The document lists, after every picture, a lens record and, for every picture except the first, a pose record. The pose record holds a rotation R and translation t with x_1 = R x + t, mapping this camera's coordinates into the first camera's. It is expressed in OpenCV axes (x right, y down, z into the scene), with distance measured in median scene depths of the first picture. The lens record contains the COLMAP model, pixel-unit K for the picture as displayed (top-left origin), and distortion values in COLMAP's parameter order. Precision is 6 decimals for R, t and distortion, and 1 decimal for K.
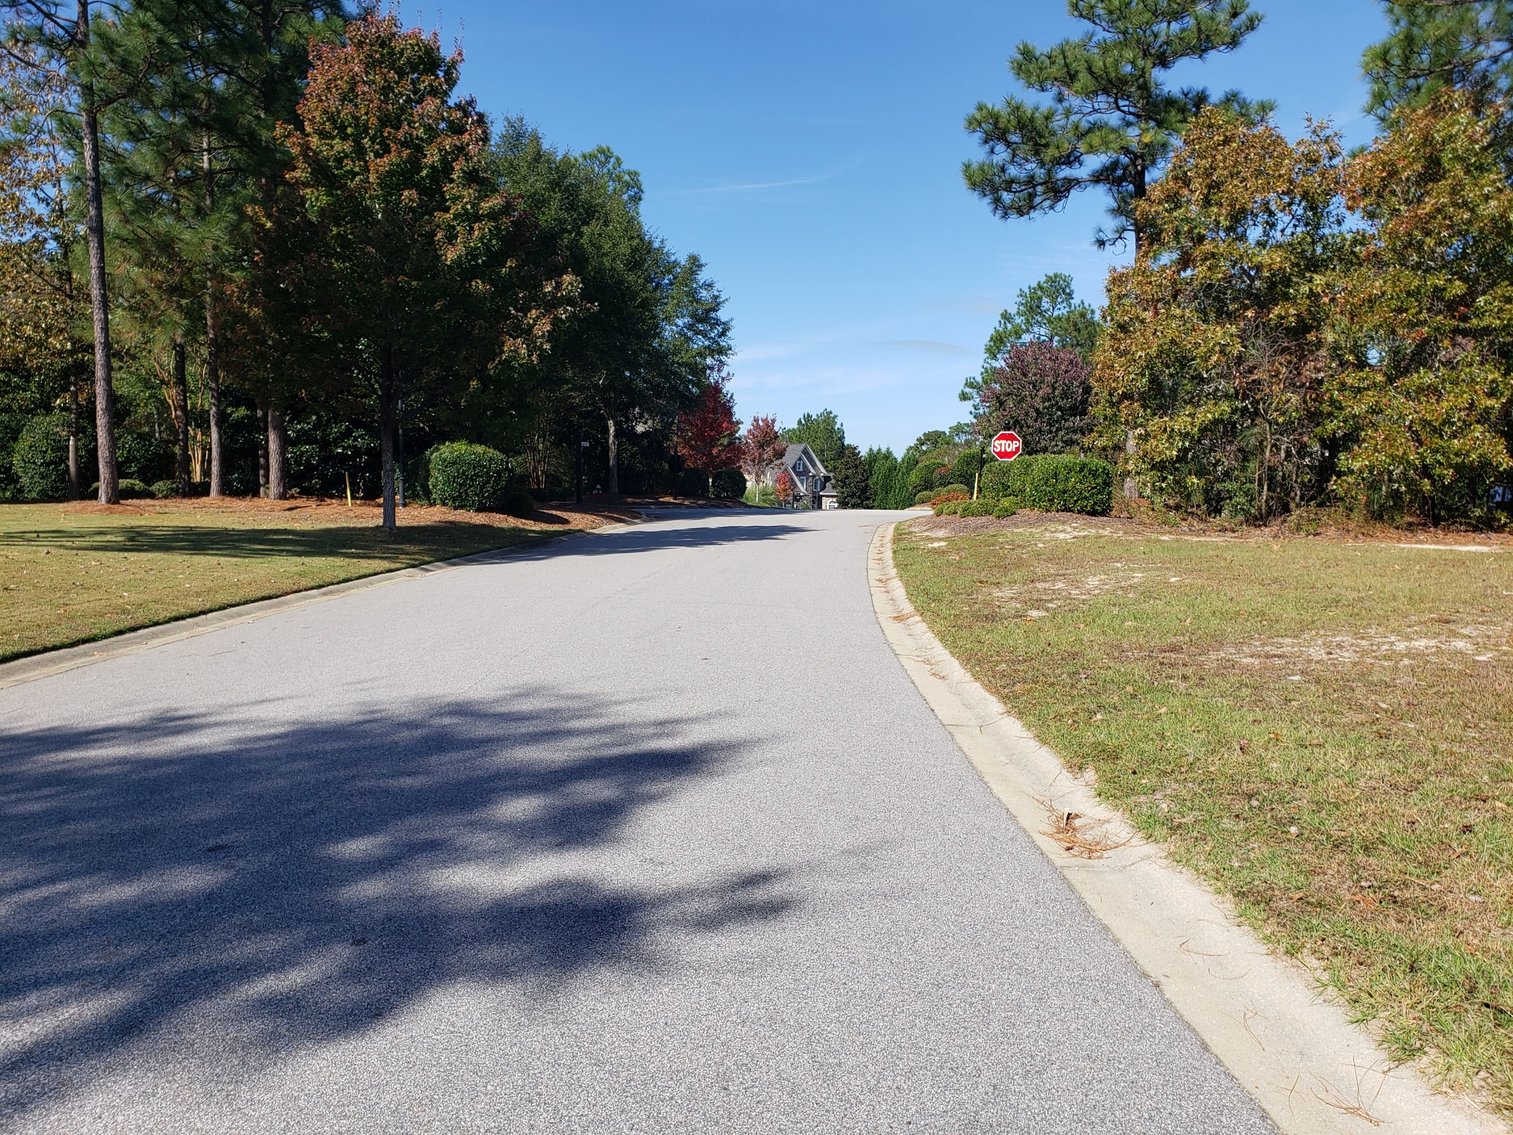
lens RADIAL K [[1163.0, 0, 756.3], [0, 1163.0, 573.8], [0, 0, 1]] dist [0.007522, 0.003093]
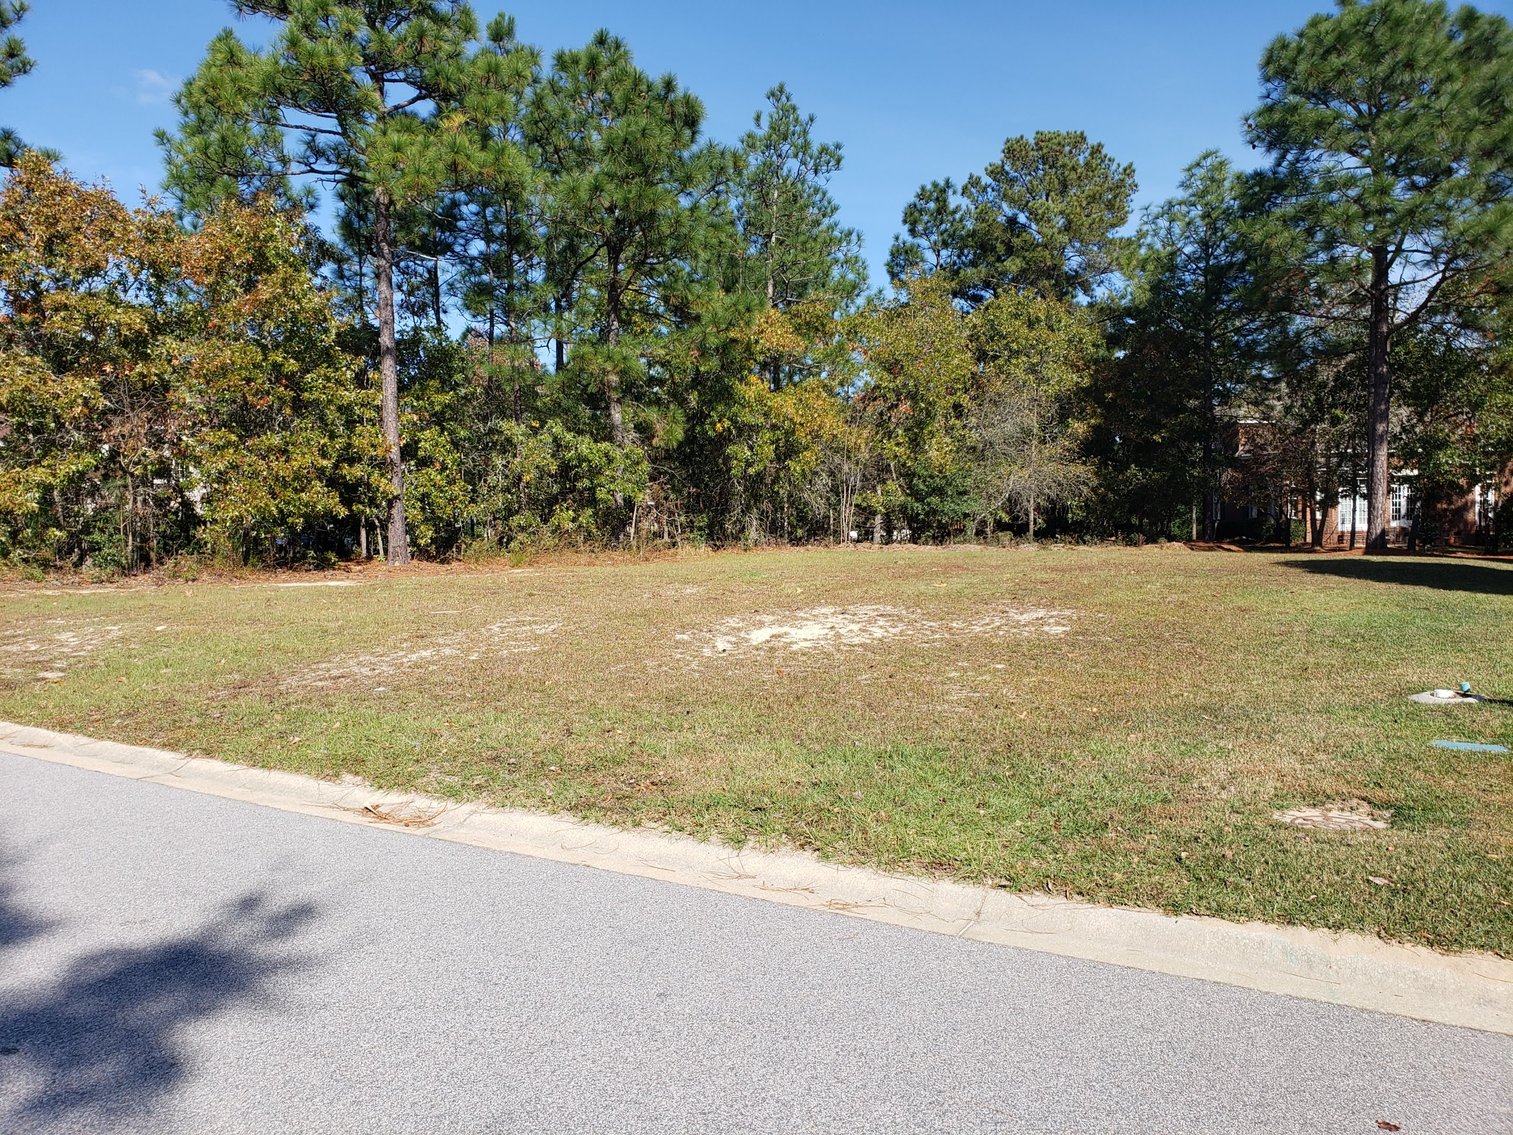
lens RADIAL K [[1163.0, 0, 755.7], [0, 1163.0, 564.2], [0, 0, 1]] dist [0.007522, 0.003093]
pose [[0.515354, -0.049959, 0.855520, -0.172842], [0.092150, 0.995742, 0.002637, -0.003796], [-0.852009, 0.077477, 0.517763, 0.003053]]
